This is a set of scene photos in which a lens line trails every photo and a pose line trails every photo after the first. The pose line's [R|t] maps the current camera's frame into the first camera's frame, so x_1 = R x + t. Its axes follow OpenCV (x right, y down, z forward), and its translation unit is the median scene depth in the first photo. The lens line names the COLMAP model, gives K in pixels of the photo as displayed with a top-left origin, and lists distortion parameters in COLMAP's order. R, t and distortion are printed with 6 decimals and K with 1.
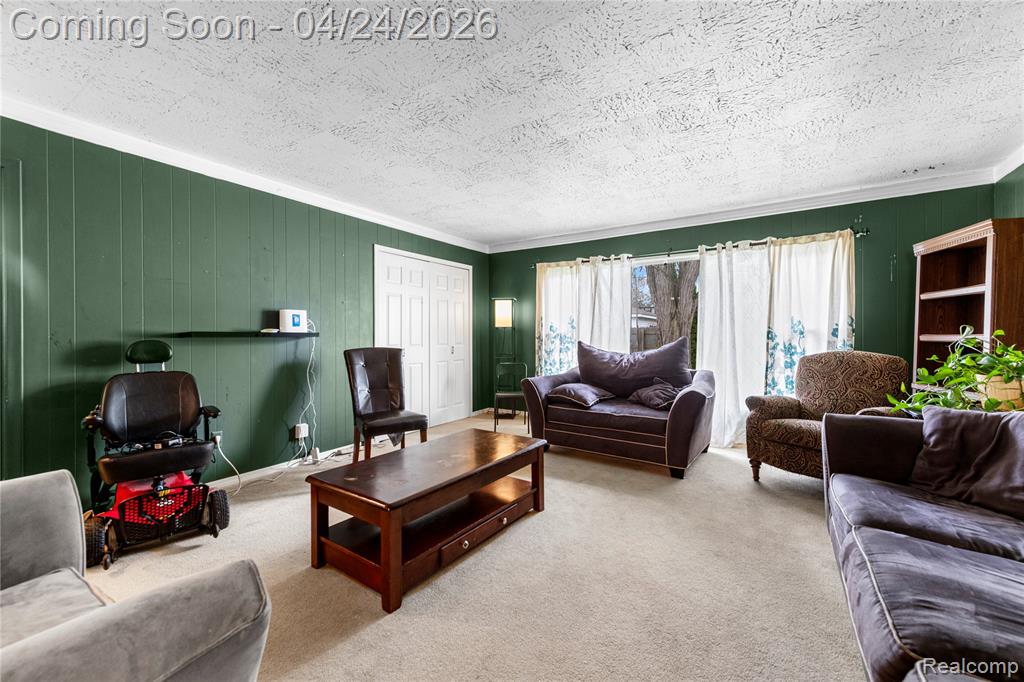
lens RADIAL K [[409.9, 0, 506.2], [0, 409.9, 342.8], [0, 0, 1]] dist [0.014569, -0.002501]
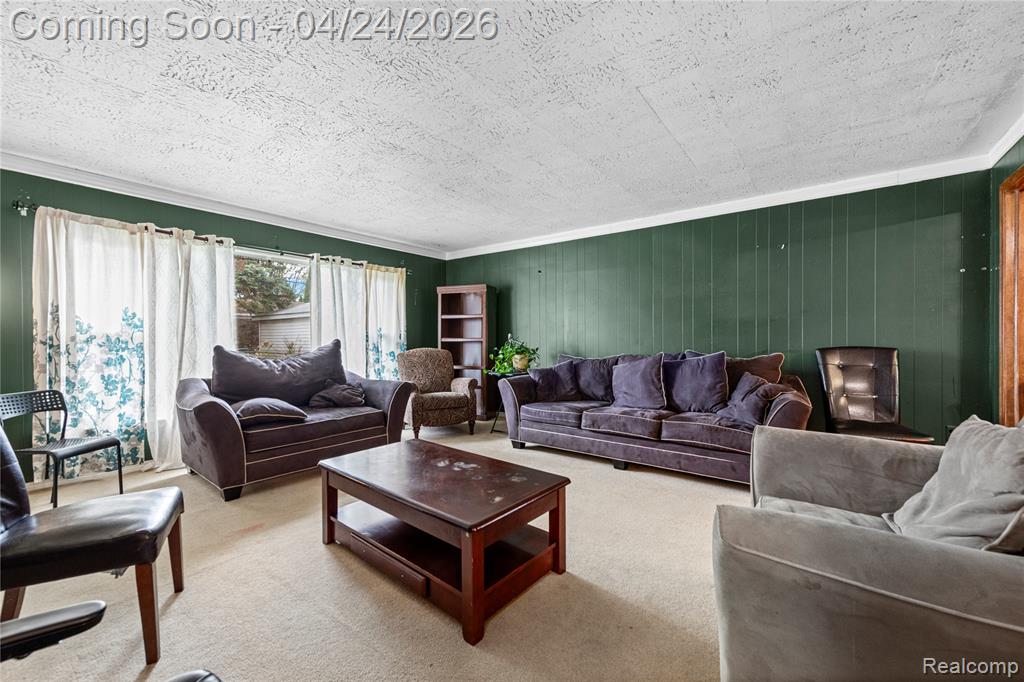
lens RADIAL K [[409.9, 0, 513.7], [0, 409.9, 340.7], [0, 0, 1]] dist [0.014569, -0.002501]
pose [[0.055643, -0.013349, 0.998362, -0.488641], [0.007453, 0.999888, 0.012954, -0.019274], [-0.998423, 0.006720, 0.055736, 0.382963]]
